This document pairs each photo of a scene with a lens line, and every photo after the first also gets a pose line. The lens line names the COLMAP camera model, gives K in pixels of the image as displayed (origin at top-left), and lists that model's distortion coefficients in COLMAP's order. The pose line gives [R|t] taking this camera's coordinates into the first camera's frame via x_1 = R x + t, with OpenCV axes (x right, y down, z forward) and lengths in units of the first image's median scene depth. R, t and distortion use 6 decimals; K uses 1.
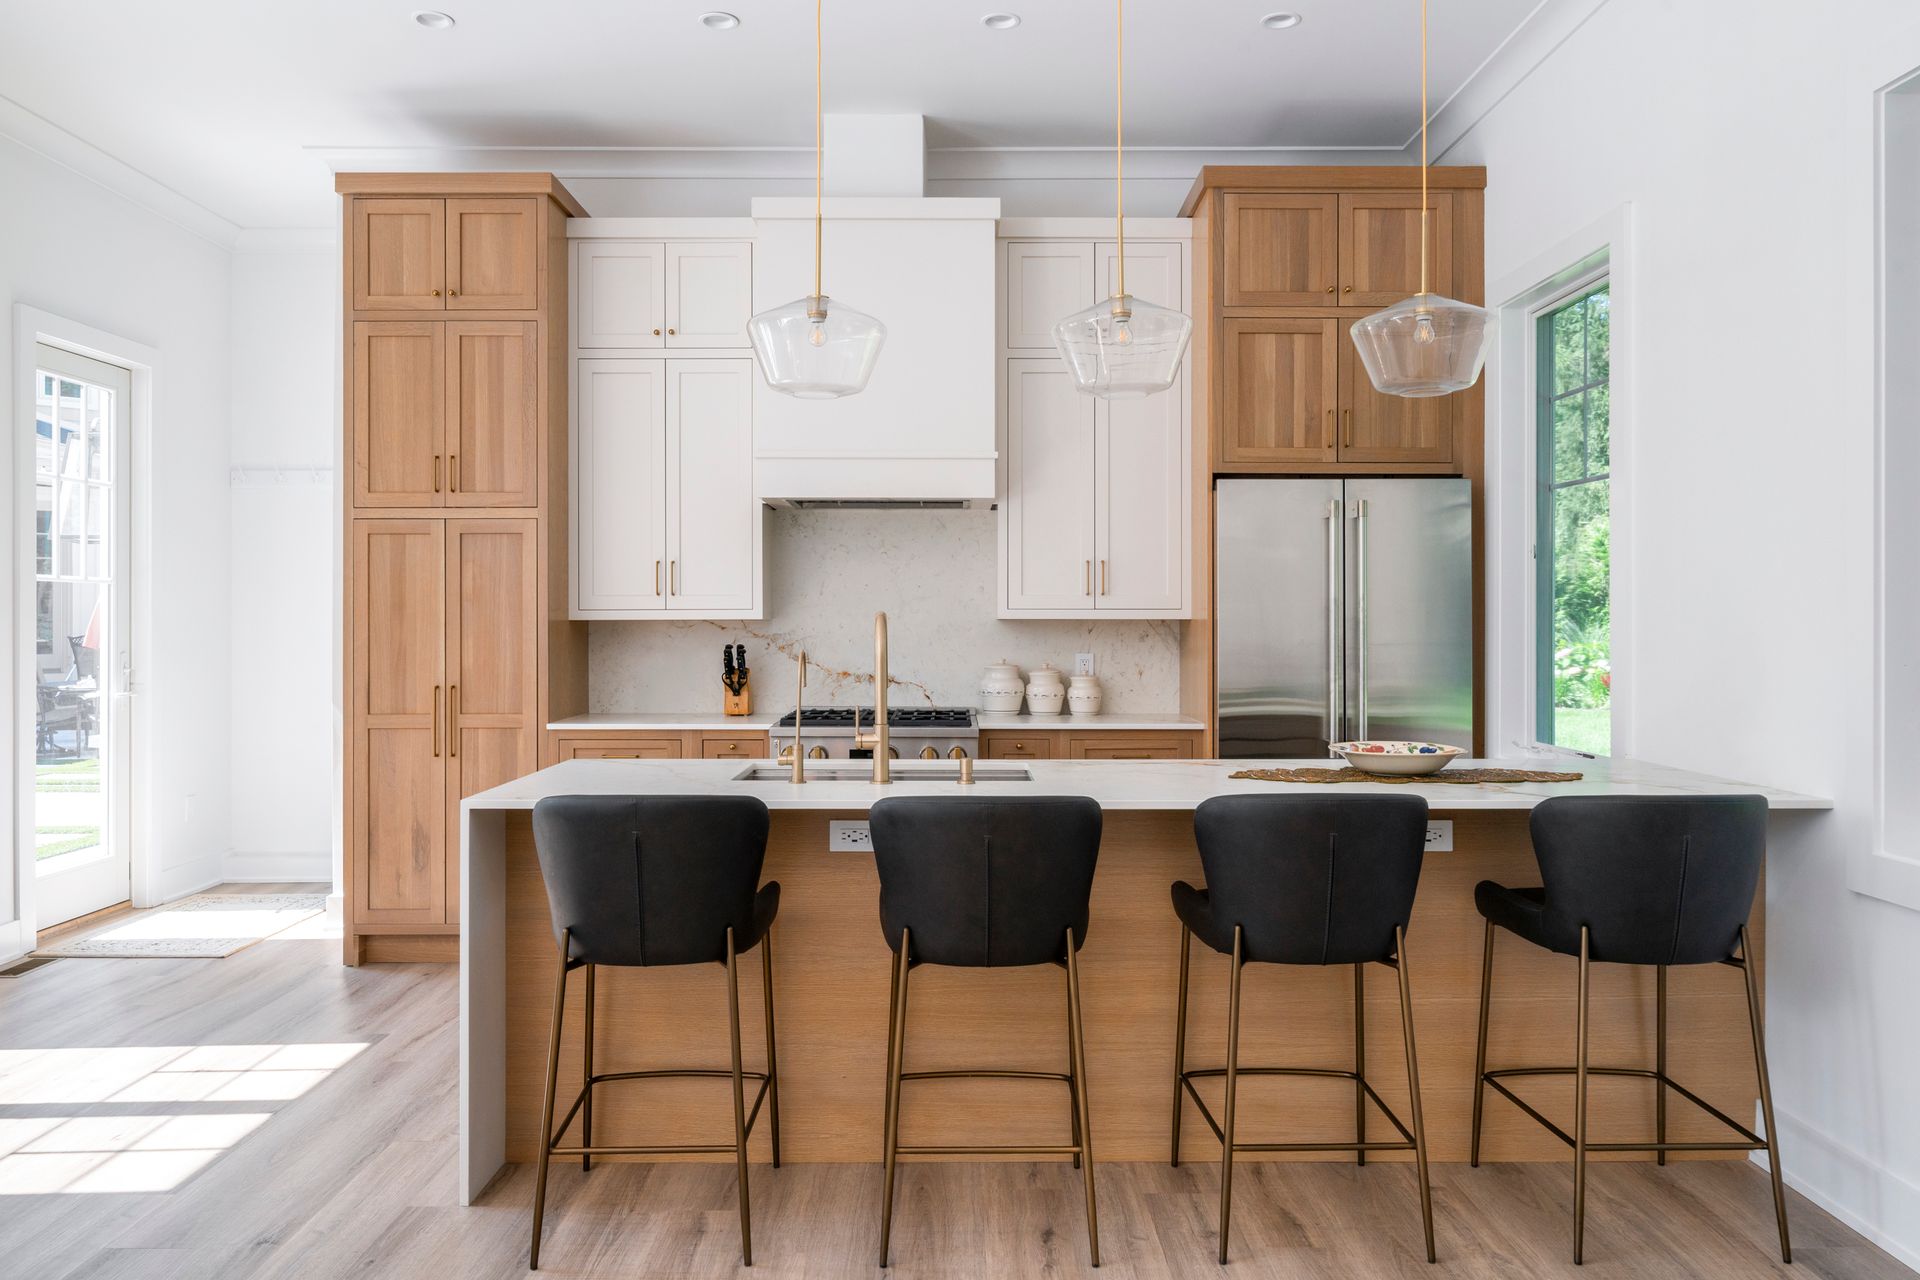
lens RADIAL K [[1414.0, 0, 960.6], [0, 1414.0, 603.9], [0, 0, 1]] dist [-0.000718, 0.000552]
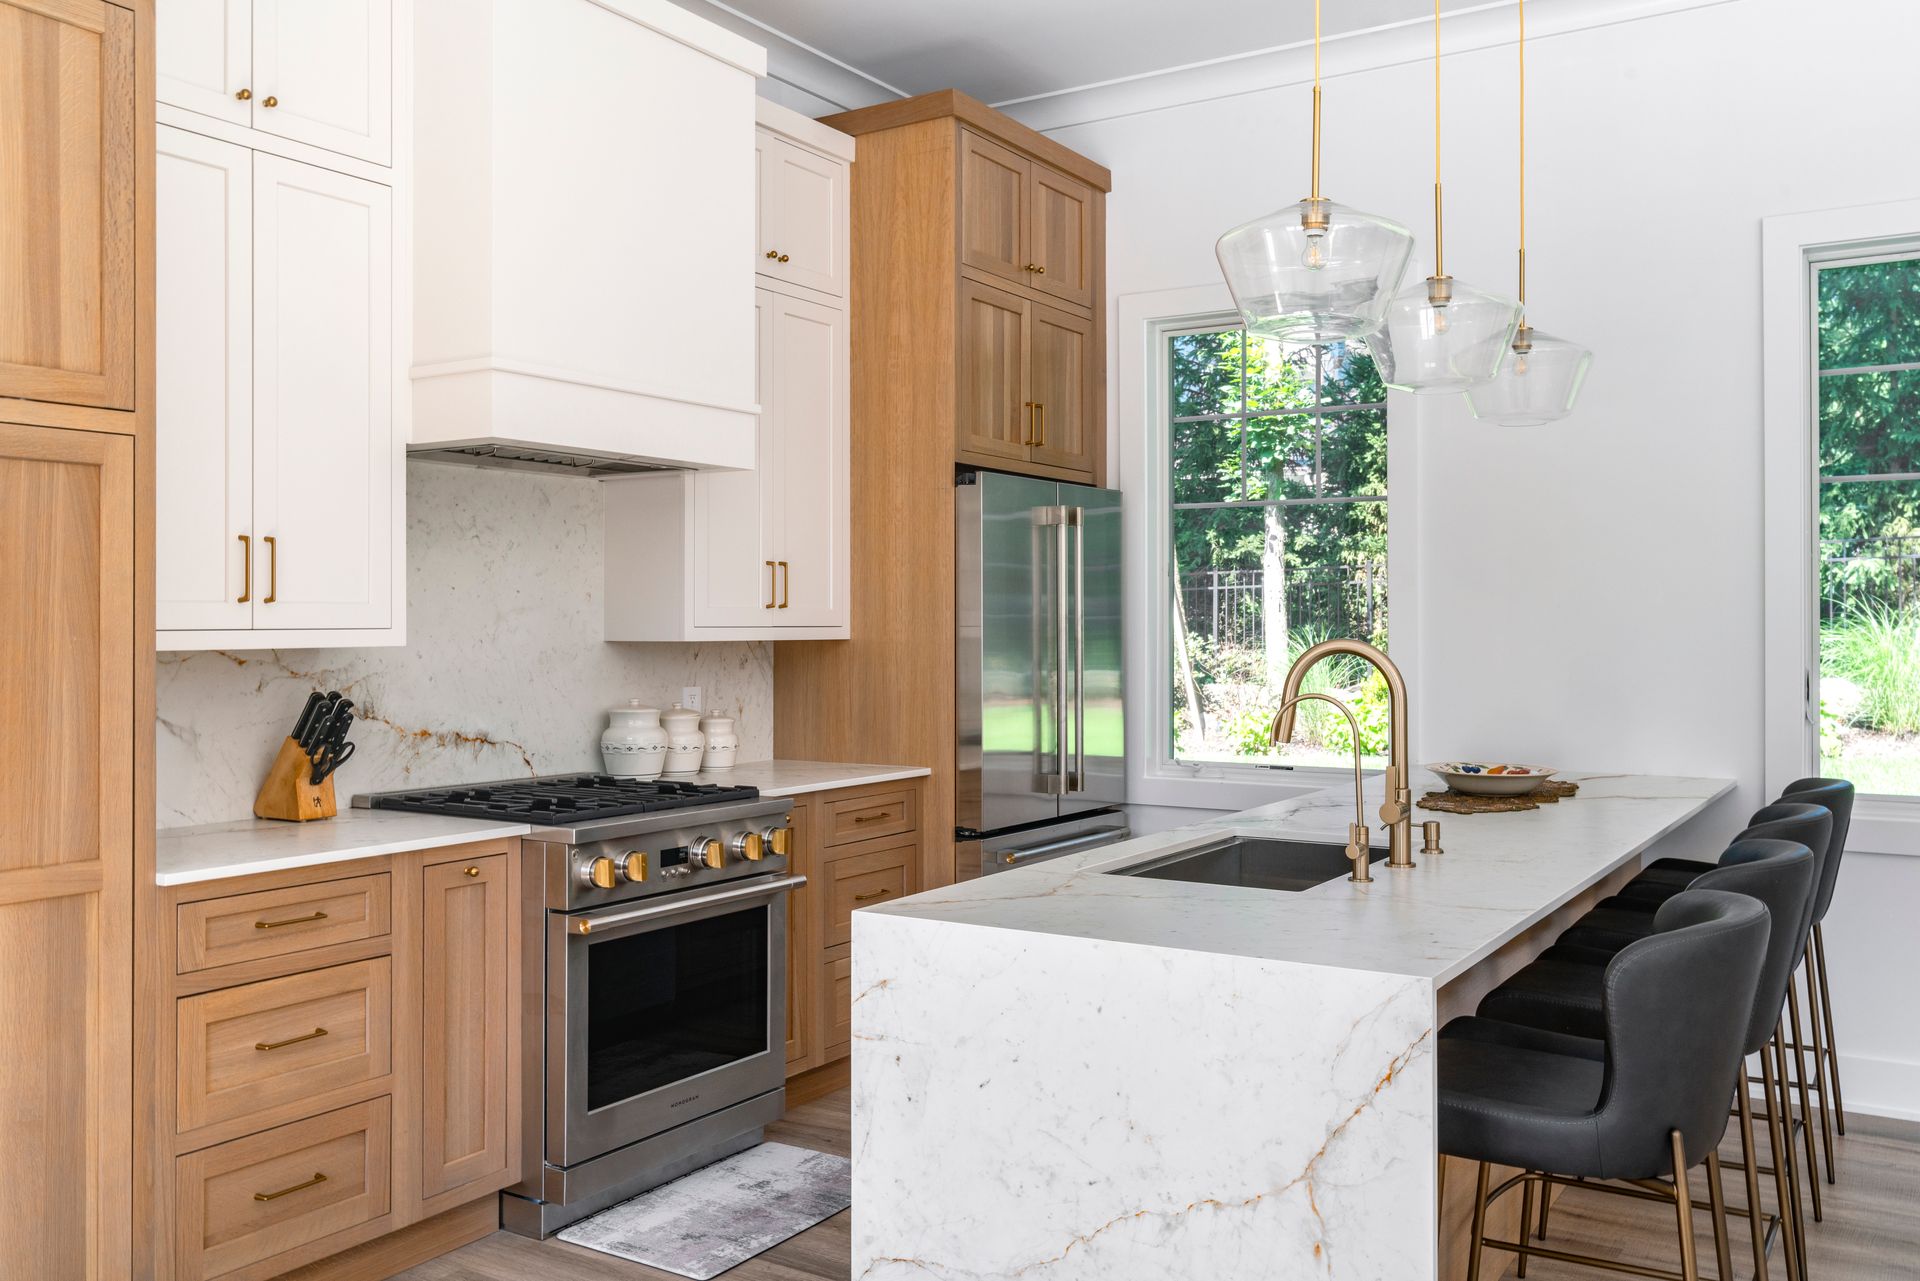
lens RADIAL K [[1608.5, 0, 961.1], [0, 1608.5, 605.0], [0, 0, 1]] dist [0.006236, -0.000219]
pose [[0.535407, 0.009237, 0.844544, -0.599765], [-0.007335, 0.999953, -0.006287, -0.003447], [-0.844562, -0.002829, 0.535450, 0.484669]]
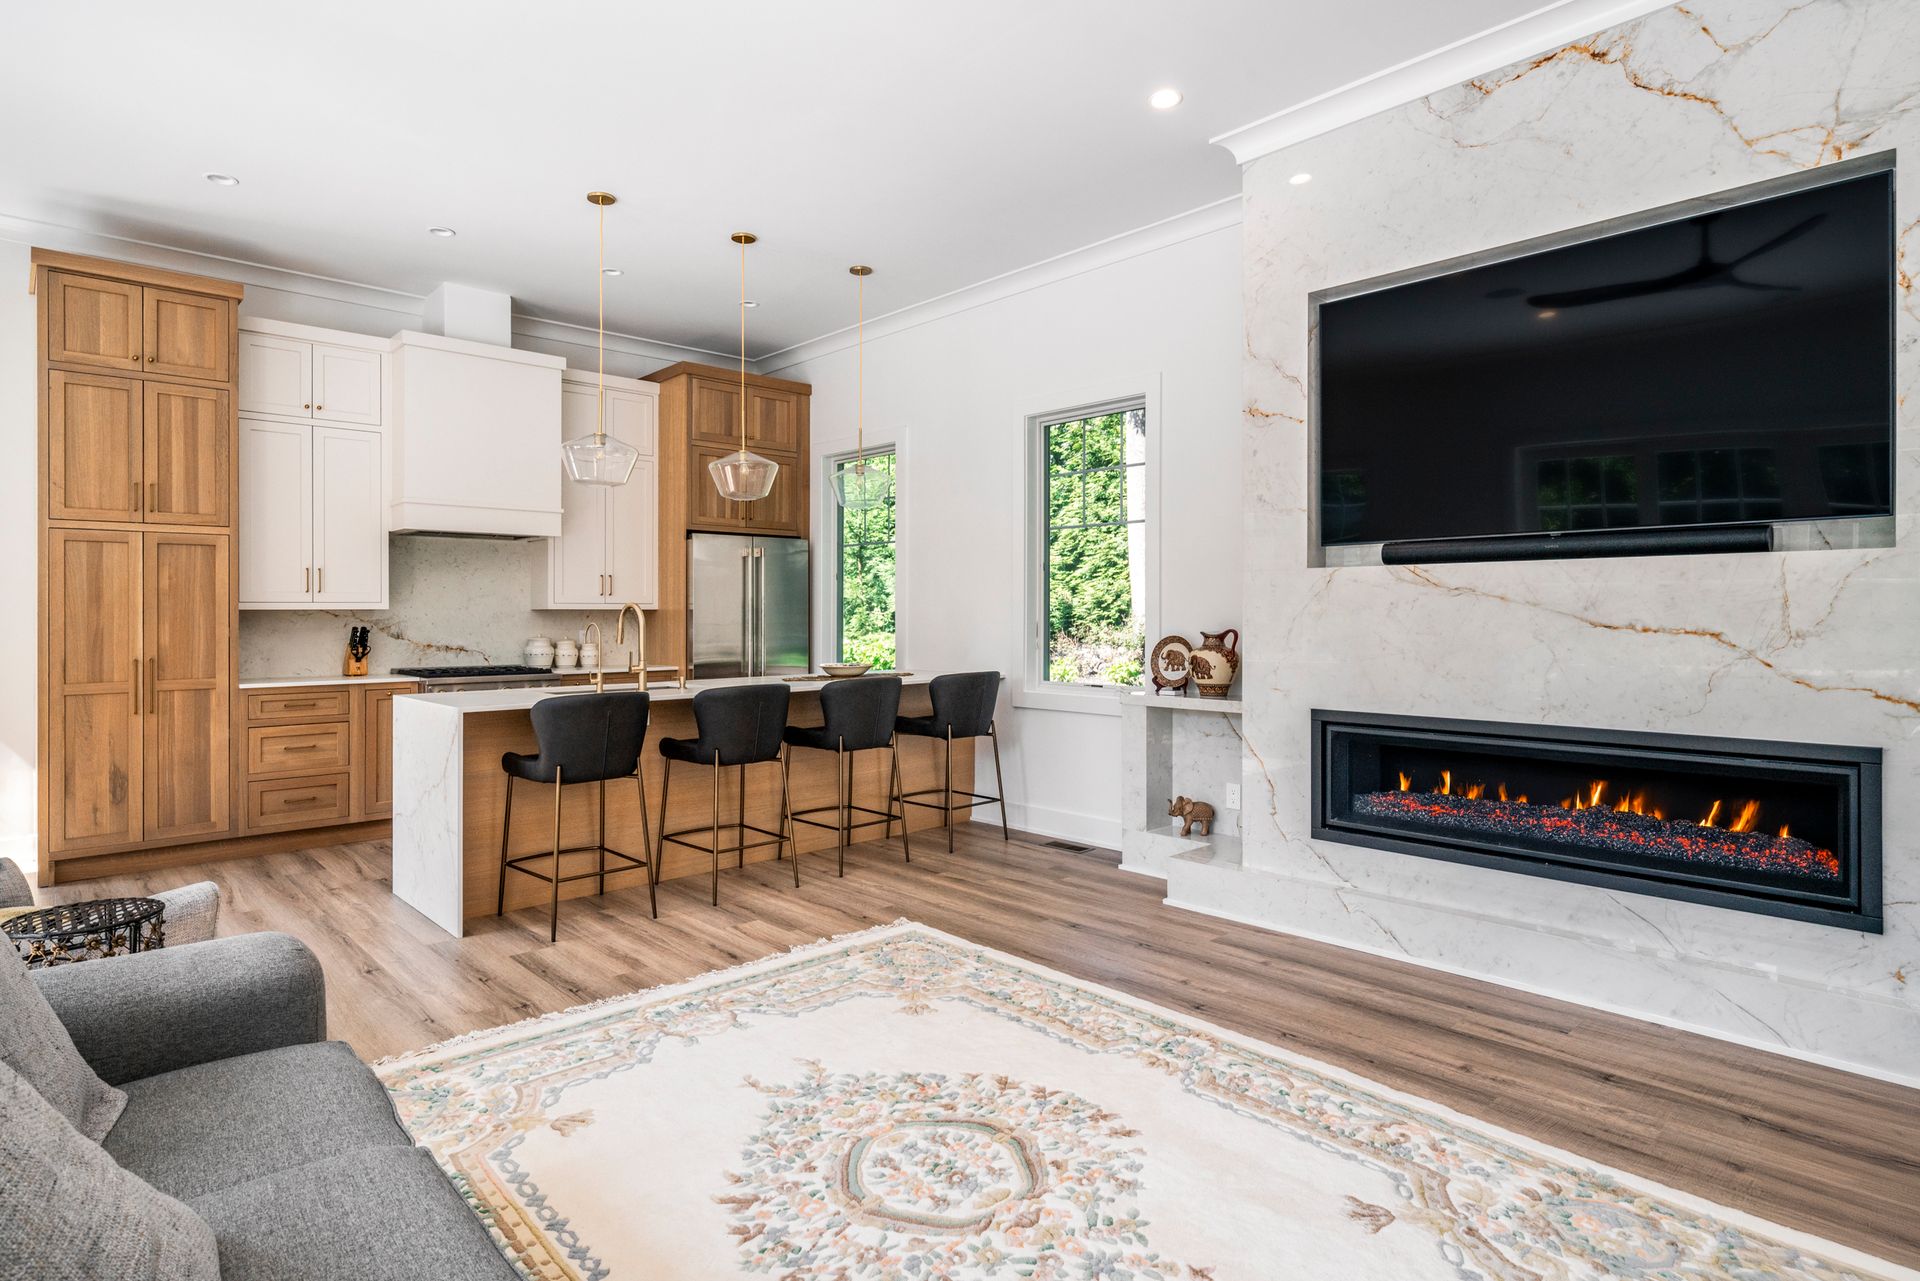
lens RADIAL K [[1016.3, 0, 959.9], [0, 1016.3, 605.9], [0, 0, 1]] dist [-0.001398, -0.000037]
pose [[0.732253, 0.003641, 0.681023, -0.449693], [-0.003750, 0.999992, -0.001313, 0.006869], [-0.681022, -0.001592, 0.732261, -0.201422]]
